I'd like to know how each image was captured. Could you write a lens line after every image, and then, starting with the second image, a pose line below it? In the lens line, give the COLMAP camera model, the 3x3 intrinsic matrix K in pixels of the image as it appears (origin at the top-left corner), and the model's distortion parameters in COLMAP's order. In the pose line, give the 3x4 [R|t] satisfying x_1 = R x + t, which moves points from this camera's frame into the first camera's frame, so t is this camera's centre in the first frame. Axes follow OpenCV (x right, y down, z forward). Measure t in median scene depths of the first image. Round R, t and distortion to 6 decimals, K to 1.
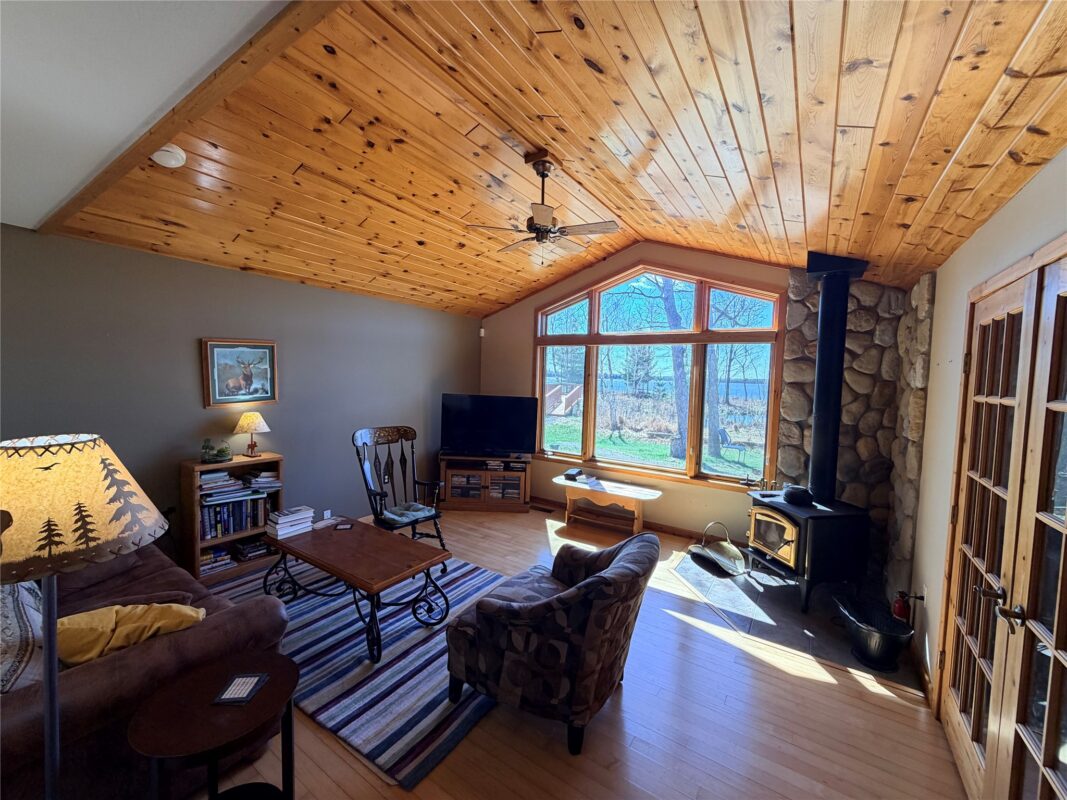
lens RADIAL K [[425.8, 0, 533.2], [0, 425.8, 399.2], [0, 0, 1]] dist [-0.000953, -0.000569]
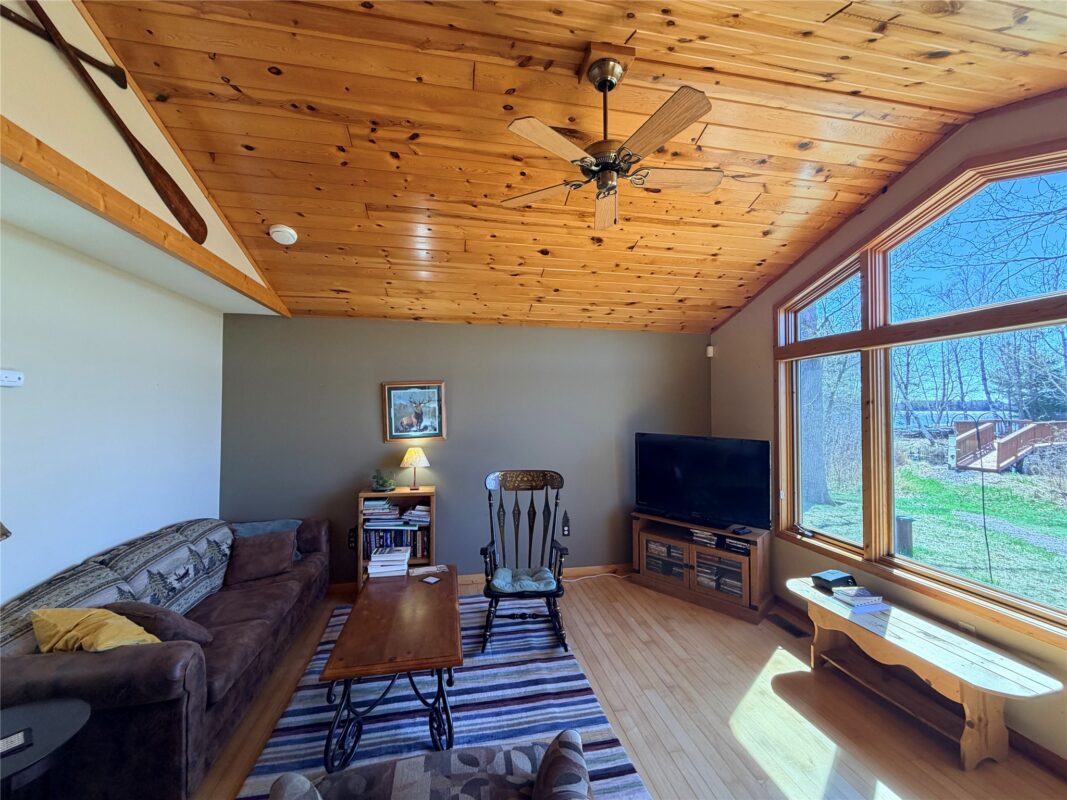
lens RADIAL K [[425.8, 0, 532.2], [0, 425.8, 400.0], [0, 0, 1]] dist [-0.000953, -0.000569]
pose [[0.699342, -0.042751, -0.713508, 0.240783], [-0.020833, 0.996567, -0.080131, -0.007134], [0.714484, 0.070904, 0.696050, 0.331968]]
